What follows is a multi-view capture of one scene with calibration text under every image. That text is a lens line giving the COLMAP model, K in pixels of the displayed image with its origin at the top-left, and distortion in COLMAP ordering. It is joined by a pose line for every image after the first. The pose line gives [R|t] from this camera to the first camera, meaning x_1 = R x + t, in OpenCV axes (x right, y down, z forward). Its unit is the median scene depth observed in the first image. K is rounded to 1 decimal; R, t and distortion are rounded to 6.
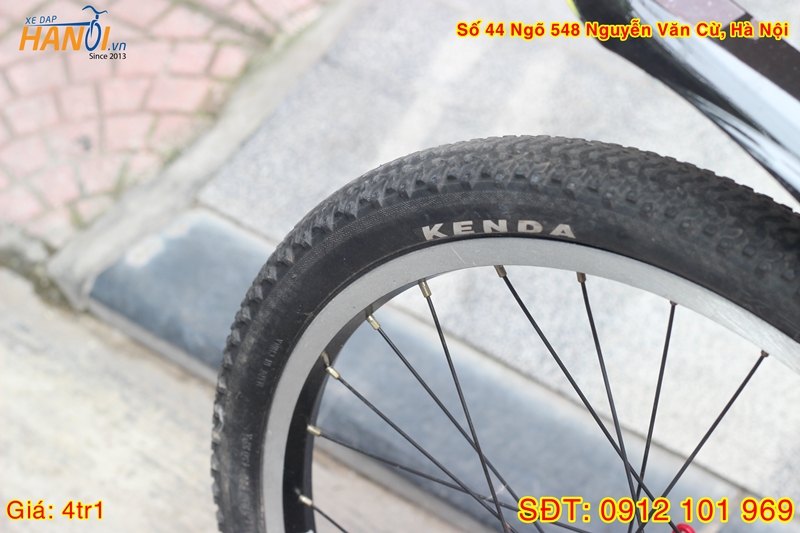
lens RADIAL K [[2067.6, 0, 400.3], [0, 2067.6, 267.1], [0, 0, 1]] dist [-0.105736, 0.000000]
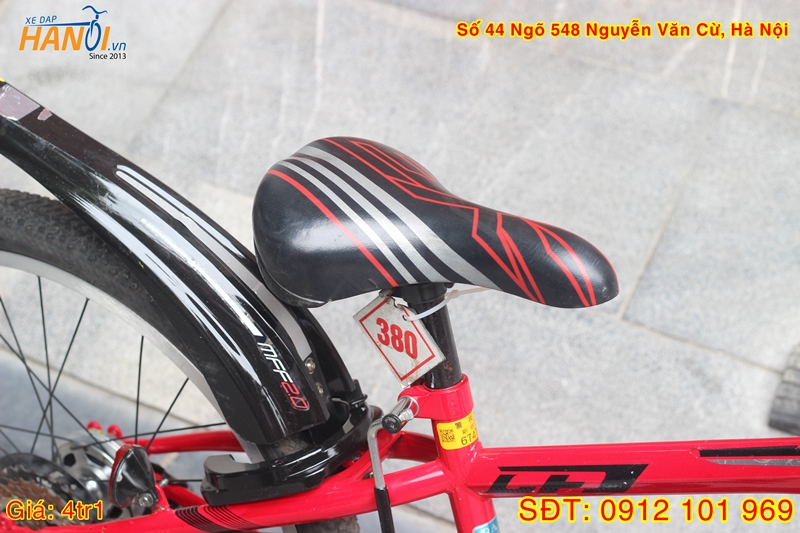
lens RADIAL K [[2067.6, 0, 399.8], [0, 2067.6, 265.7], [0, 0, 1]] dist [-0.105736, 0.000000]
pose [[0.988153, -0.094034, 0.121290, 0.233977], [0.099639, 0.994179, -0.040998, 0.115022], [-0.116729, 0.052598, 0.991770, -0.780986]]
